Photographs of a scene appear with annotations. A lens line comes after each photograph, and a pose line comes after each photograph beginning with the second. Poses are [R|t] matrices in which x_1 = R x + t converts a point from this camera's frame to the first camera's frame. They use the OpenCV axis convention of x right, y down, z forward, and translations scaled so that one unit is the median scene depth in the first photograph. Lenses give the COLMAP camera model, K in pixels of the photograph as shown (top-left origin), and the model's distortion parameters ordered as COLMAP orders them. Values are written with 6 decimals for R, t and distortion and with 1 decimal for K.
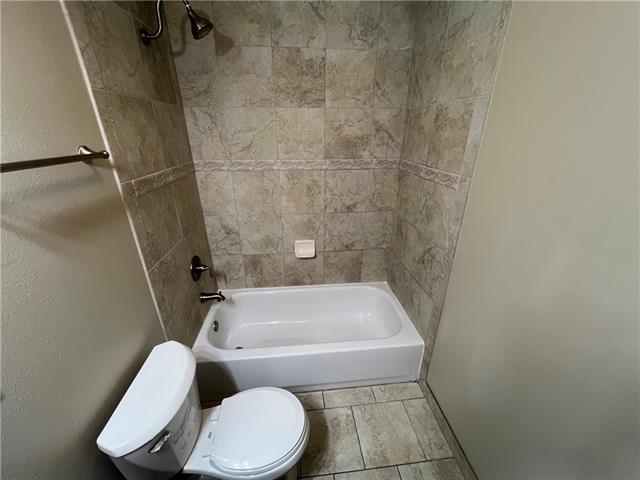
lens RADIAL K [[258.9, 0, 318.3], [0, 258.9, 240.5], [0, 0, 1]] dist [0.004588, -0.000307]
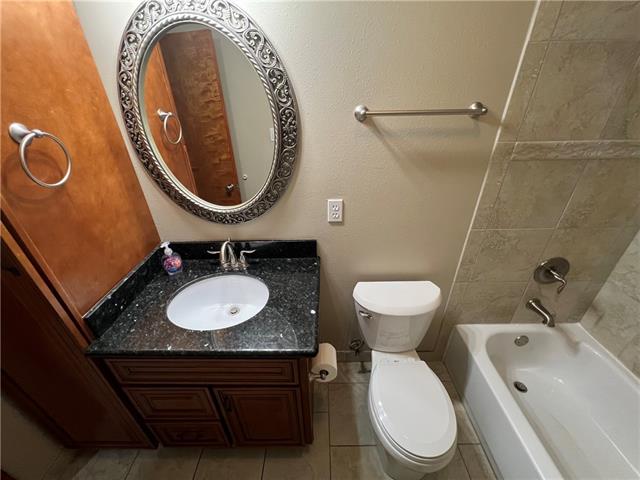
lens RADIAL K [[258.9, 0, 318.2], [0, 258.9, 239.5], [0, 0, 1]] dist [0.004588, -0.000307]
pose [[-0.094858, 0.508237, -0.855977, 0.335915], [-0.380133, 0.776204, 0.502998, -0.141810], [0.920055, 0.373099, 0.119568, 0.308835]]
